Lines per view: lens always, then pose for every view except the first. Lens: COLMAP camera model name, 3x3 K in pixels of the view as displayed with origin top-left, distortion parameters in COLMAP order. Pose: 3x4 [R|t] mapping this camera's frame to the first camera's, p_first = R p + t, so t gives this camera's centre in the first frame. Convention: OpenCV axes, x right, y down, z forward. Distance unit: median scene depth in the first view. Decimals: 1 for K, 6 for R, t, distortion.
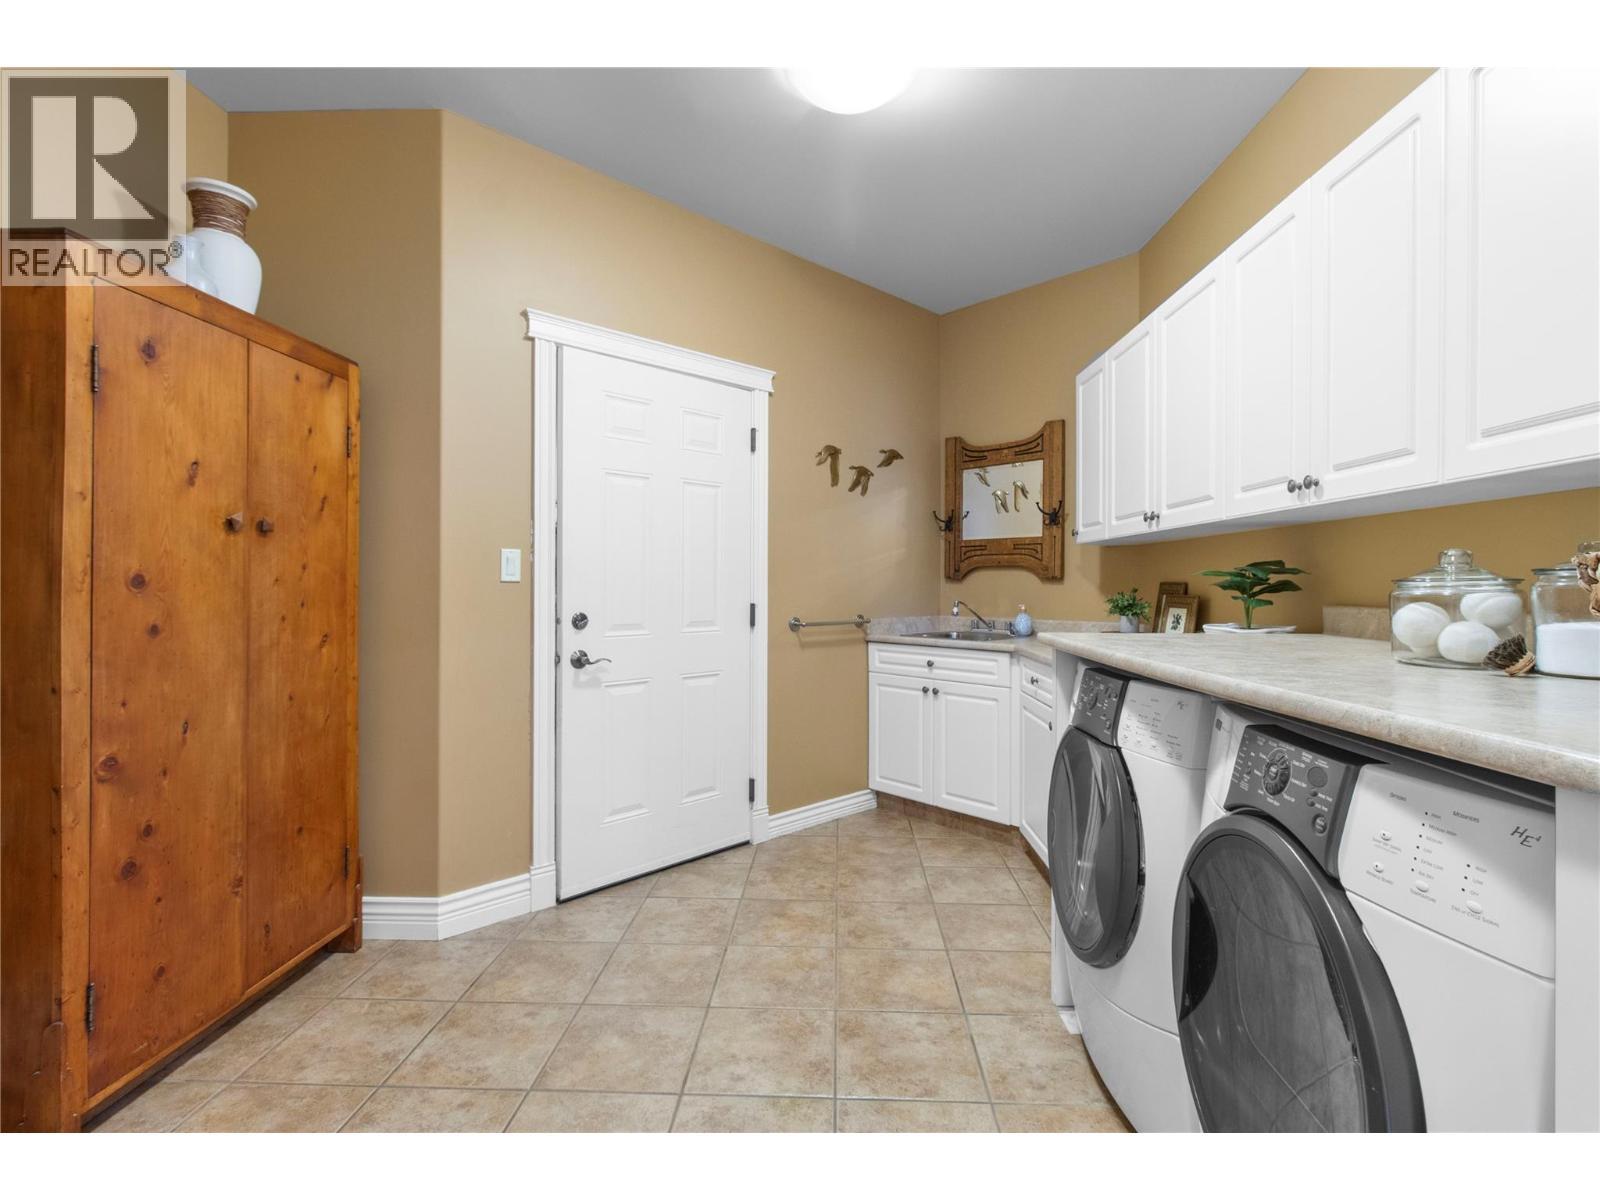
lens RADIAL K [[752.6, 0, 811.4], [0, 752.6, 592.2], [0, 0, 1]] dist [0.003567, -0.000168]
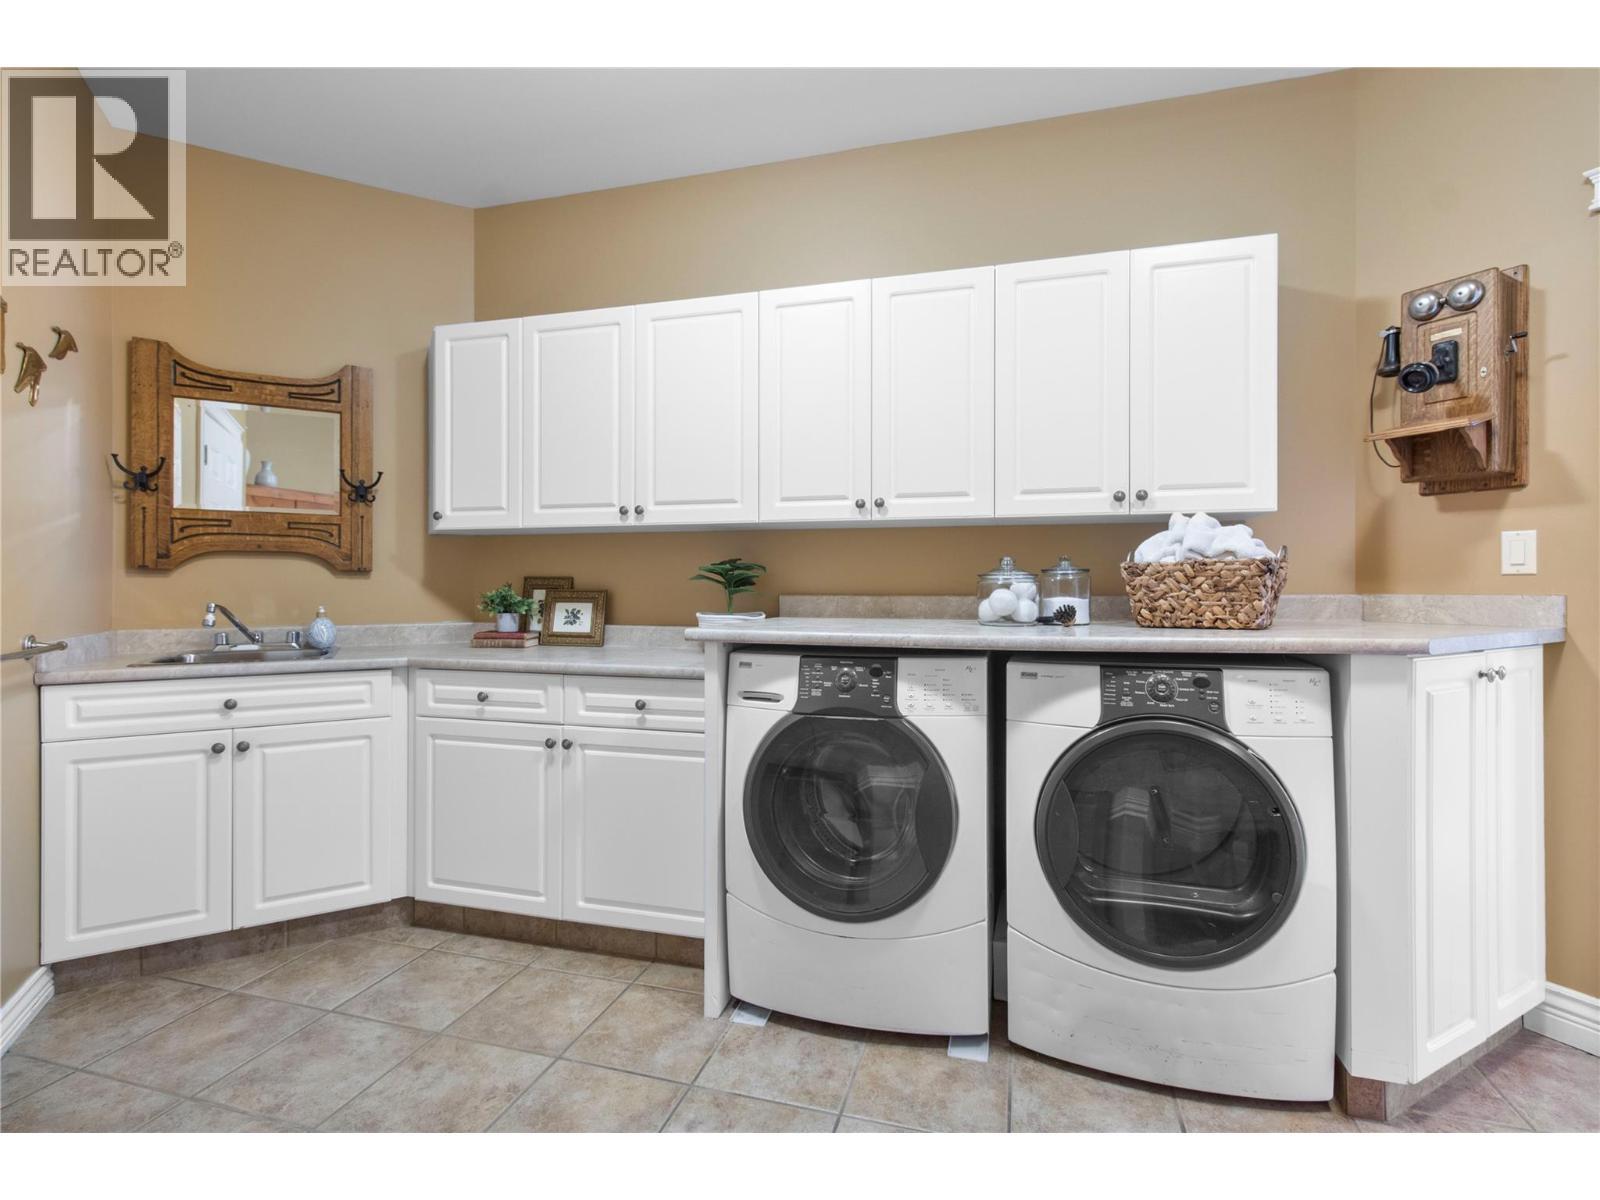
lens RADIAL K [[752.6, 0, 807.3], [0, 752.6, 588.4], [0, 0, 1]] dist [0.003567, -0.000168]
pose [[0.236851, -0.005510, 0.971530, -0.332266], [0.009678, 0.999948, 0.003312, 0.001583], [-0.971498, 0.008618, 0.236891, 0.383449]]
